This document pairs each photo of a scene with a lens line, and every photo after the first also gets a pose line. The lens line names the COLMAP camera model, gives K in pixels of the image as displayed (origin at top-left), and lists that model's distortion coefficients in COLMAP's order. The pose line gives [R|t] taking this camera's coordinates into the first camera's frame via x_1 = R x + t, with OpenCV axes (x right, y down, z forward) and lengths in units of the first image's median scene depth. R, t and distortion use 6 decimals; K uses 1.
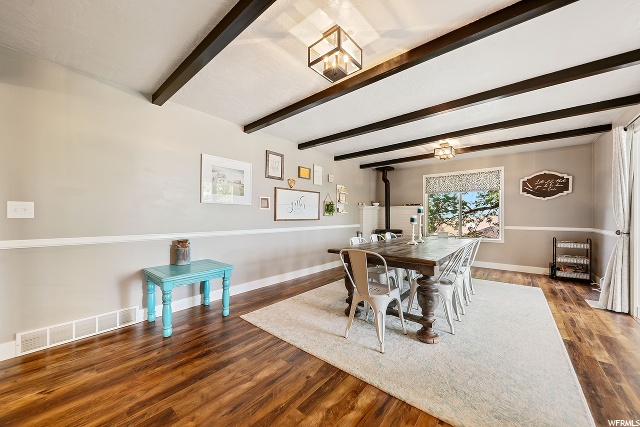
lens RADIAL K [[231.0, 0, 322.5], [0, 231.0, 213.6], [0, 0, 1]] dist [-0.001451, -0.000052]
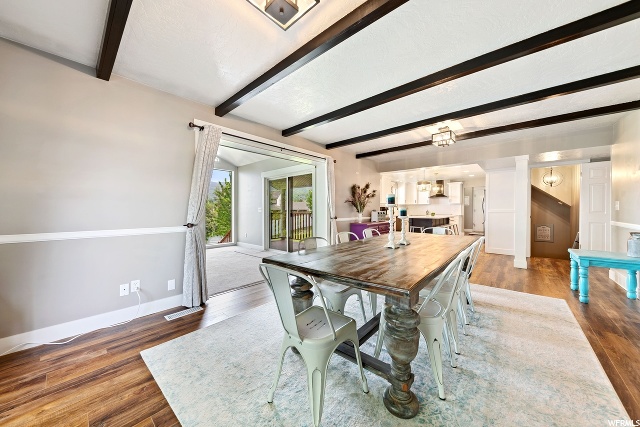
lens RADIAL K [[222.8, 0, 319.9], [0, 222.8, 211.3], [0, 0, 1]] dist [0.001010, 0.000046]
pose [[0.999562, 0.000558, -0.029576, 0.089301], [-0.000184, 0.999920, 0.012657, 0.003986], [0.029581, -0.012646, 0.999482, 0.144302]]
